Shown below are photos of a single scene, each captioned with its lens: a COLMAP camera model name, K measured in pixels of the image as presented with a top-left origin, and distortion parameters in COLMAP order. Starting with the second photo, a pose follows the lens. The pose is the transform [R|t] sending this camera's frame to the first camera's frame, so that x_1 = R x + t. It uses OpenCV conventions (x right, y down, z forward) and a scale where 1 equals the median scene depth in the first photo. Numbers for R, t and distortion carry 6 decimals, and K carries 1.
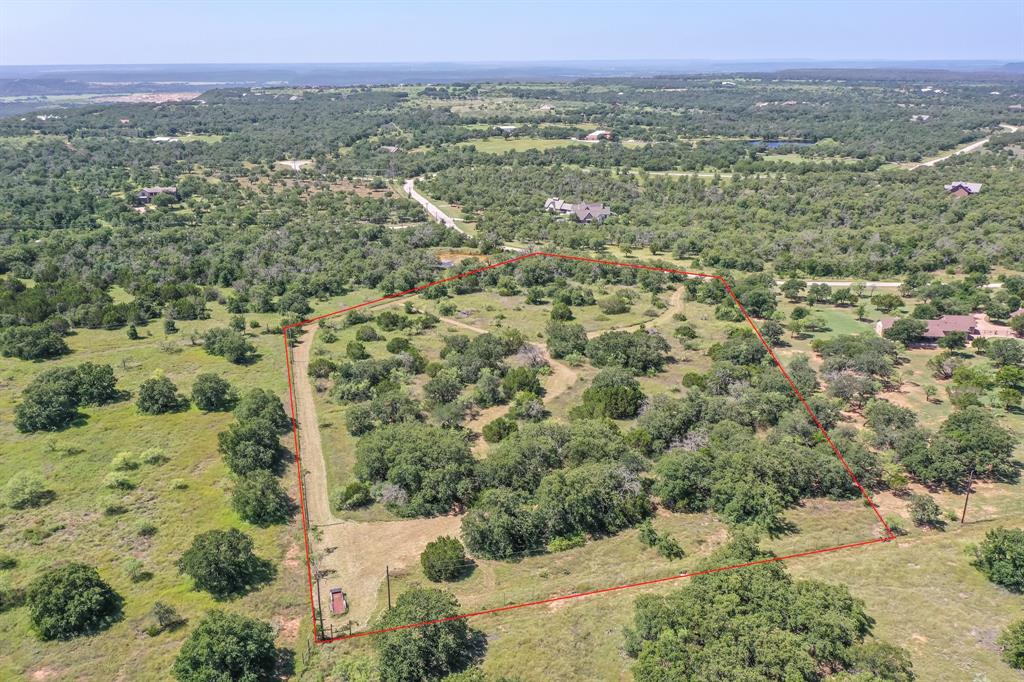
lens RADIAL K [[804.3, 0, 514.2], [0, 804.3, 343.2], [0, 0, 1]] dist [0.002015, 0.005155]
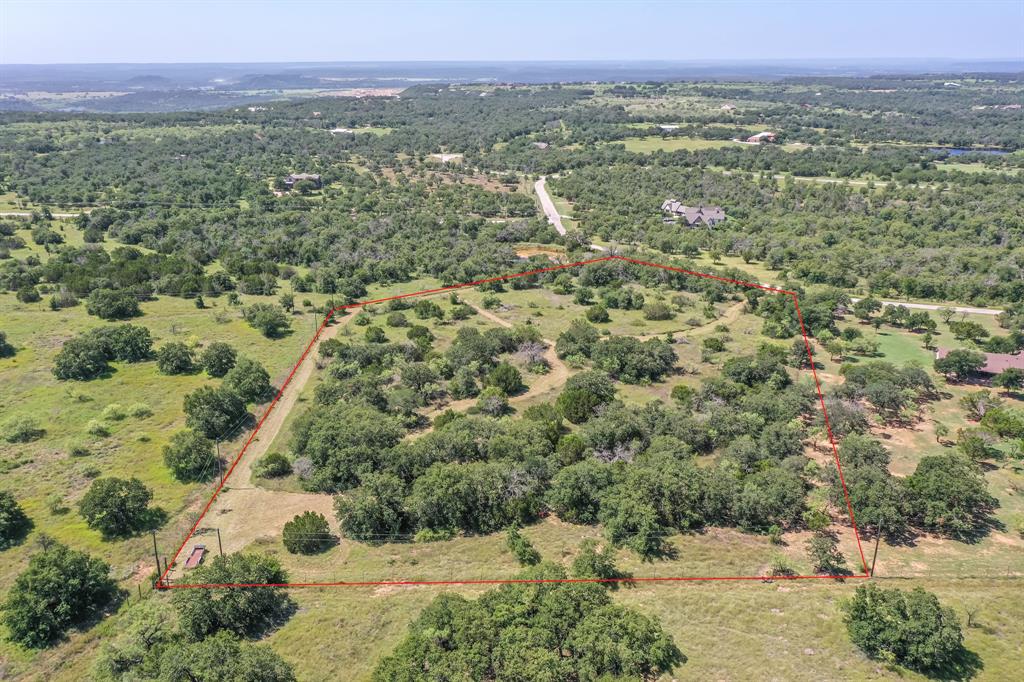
lens RADIAL K [[804.3, 0, 514.2], [0, 804.3, 343.2], [0, 0, 1]] dist [0.002015, 0.005155]
pose [[0.969362, 0.084732, -0.230562, 0.160209], [-0.084240, 0.996373, 0.011995, -0.005092], [0.230742, 0.007795, 0.972984, 0.017322]]
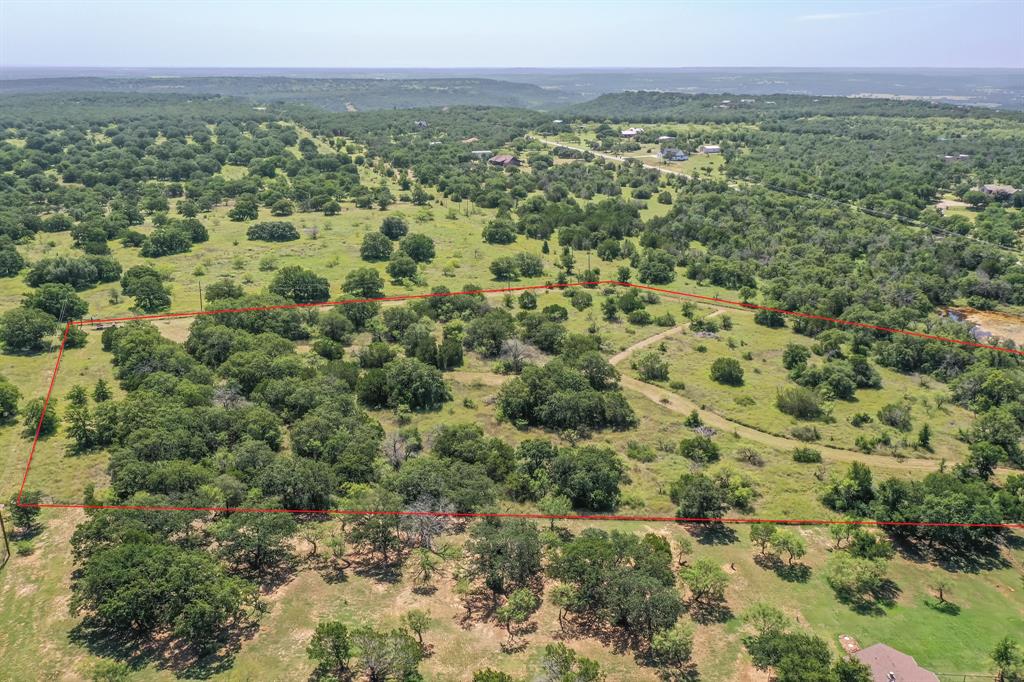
lens RADIAL K [[804.3, 0, 514.2], [0, 804.3, 343.2], [0, 0, 1]] dist [0.002015, 0.005155]
pose [[0.117604, 0.331516, -0.936091, 0.588454], [-0.332673, 0.901318, 0.277407, -0.164618], [0.935681, 0.278788, 0.216285, 0.558110]]
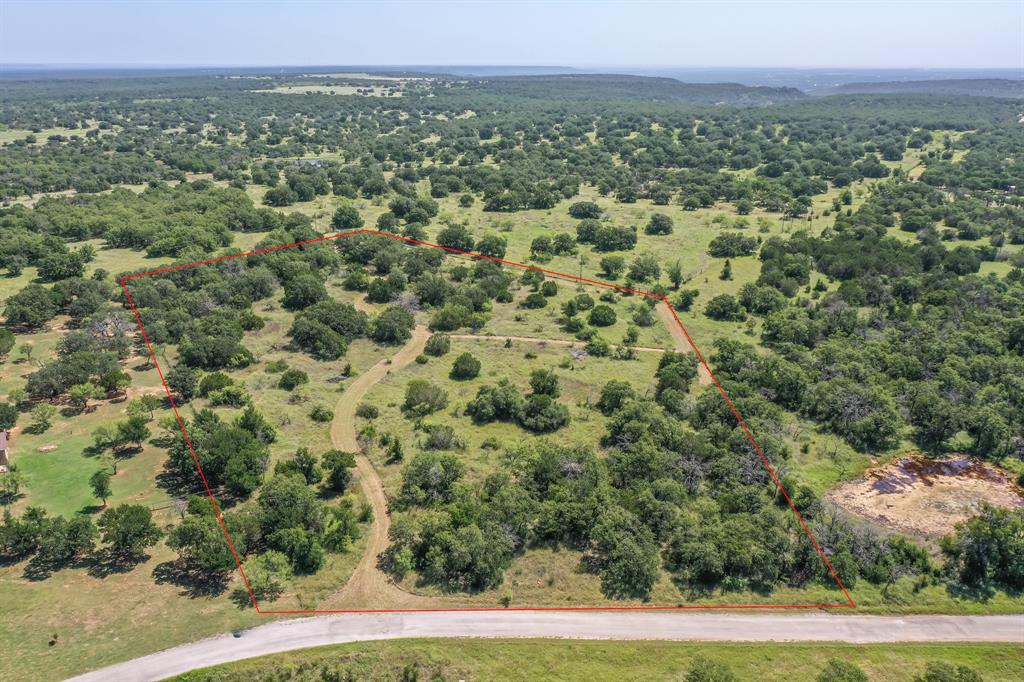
lens RADIAL K [[804.3, 0, 514.2], [0, 804.3, 343.2], [0, 0, 1]] dist [0.002015, 0.005155]
pose [[-0.793509, 0.205811, -0.572700, 0.381860], [-0.196981, 0.803549, 0.561700, -0.413258], [0.575797, 0.558525, -0.597082, 1.237977]]
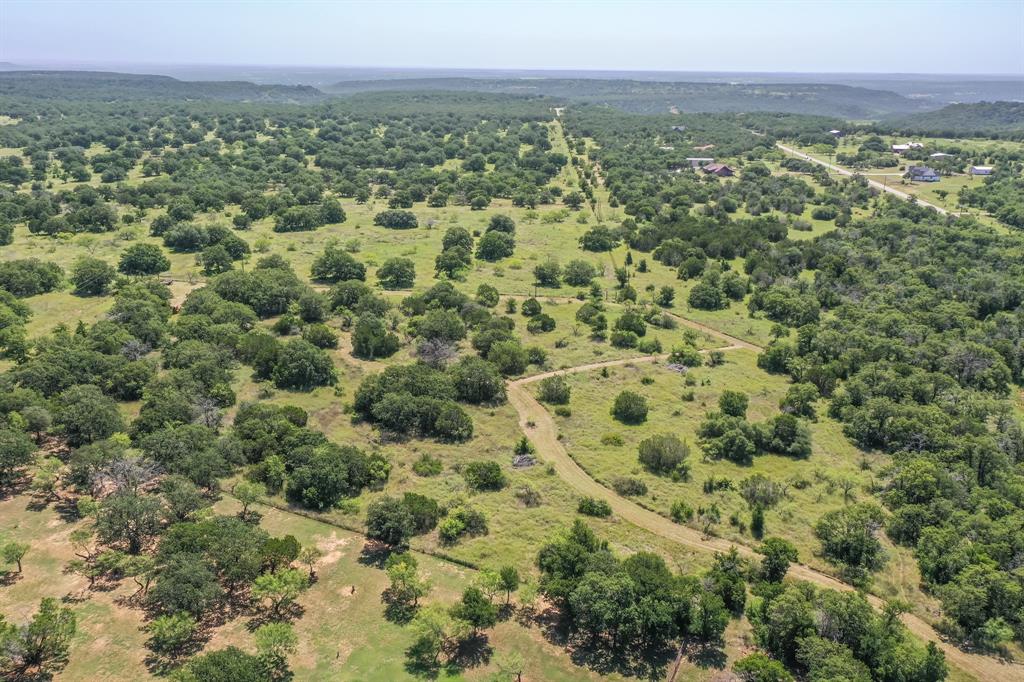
lens RADIAL K [[804.3, 0, 514.2], [0, 804.3, 343.2], [0, 0, 1]] dist [0.002015, 0.005155]
pose [[-0.301335, 0.314032, -0.900323, 0.550146], [-0.325041, 0.853827, 0.406605, -0.264203], [0.896407, 0.415166, -0.155214, 0.840311]]
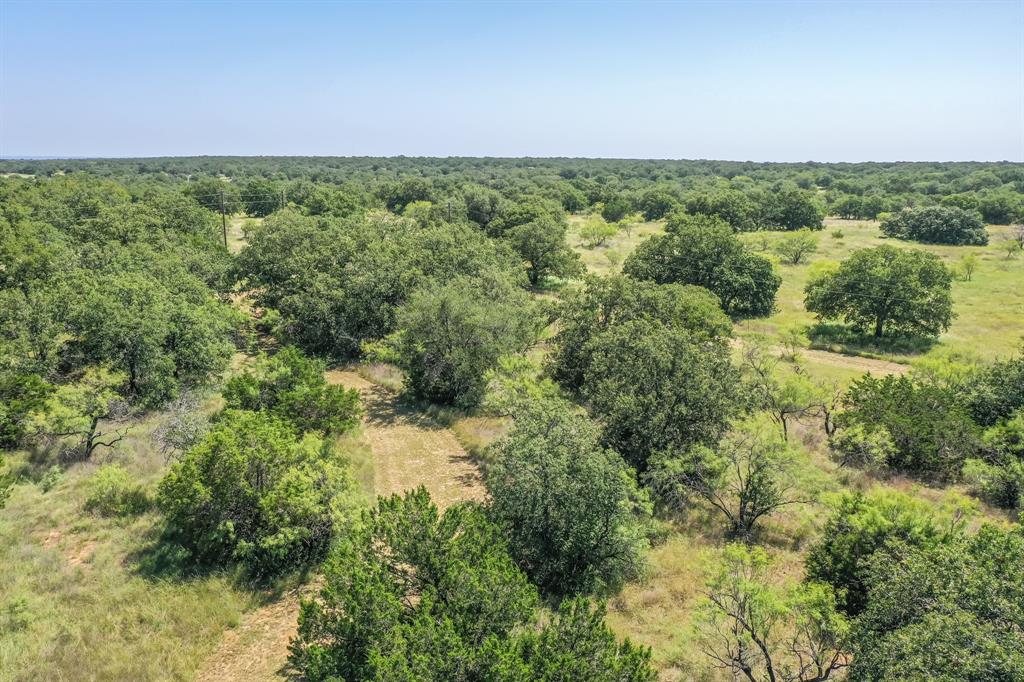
lens RADIAL K [[804.3, 0, 514.2], [0, 804.3, 343.2], [0, 0, 1]] dist [0.002015, 0.005155]
pose [[-0.820705, 0.130572, -0.556232, 0.042264], [-0.186979, 0.858550, 0.477421, -0.033128], [0.539891, 0.495825, -0.680202, 0.683513]]
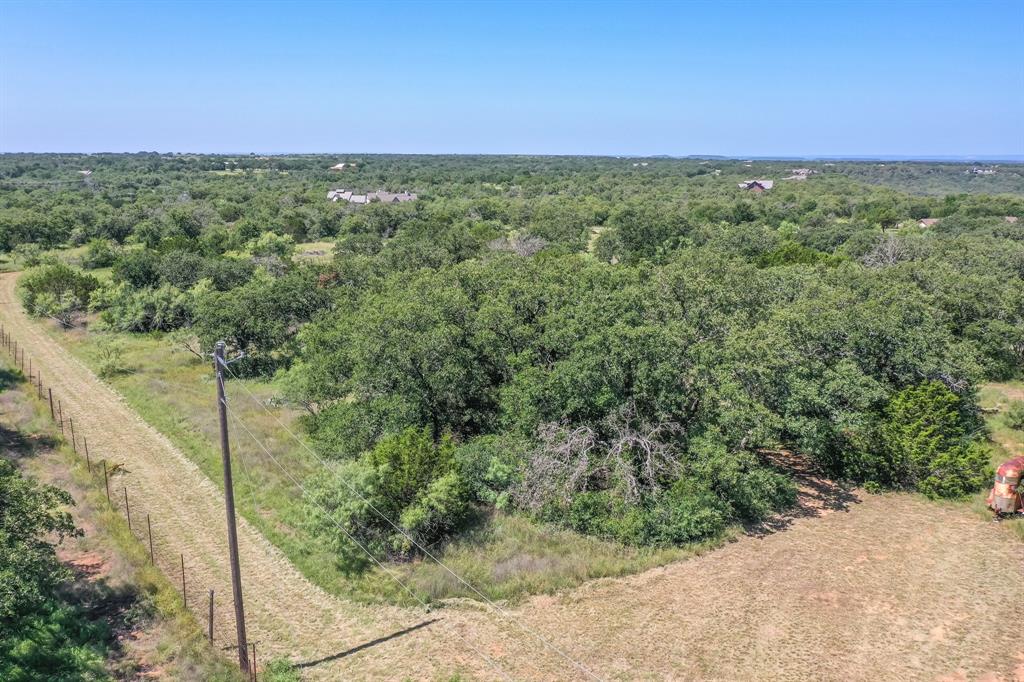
lens RADIAL K [[804.3, 0, 514.2], [0, 804.3, 343.2], [0, 0, 1]] dist [0.002015, 0.005155]
pose [[0.933027, -0.073020, 0.352320, -0.117536], [0.110893, 0.989883, -0.088510, 0.081646], [-0.342292, 0.121652, 0.931685, 0.372080]]
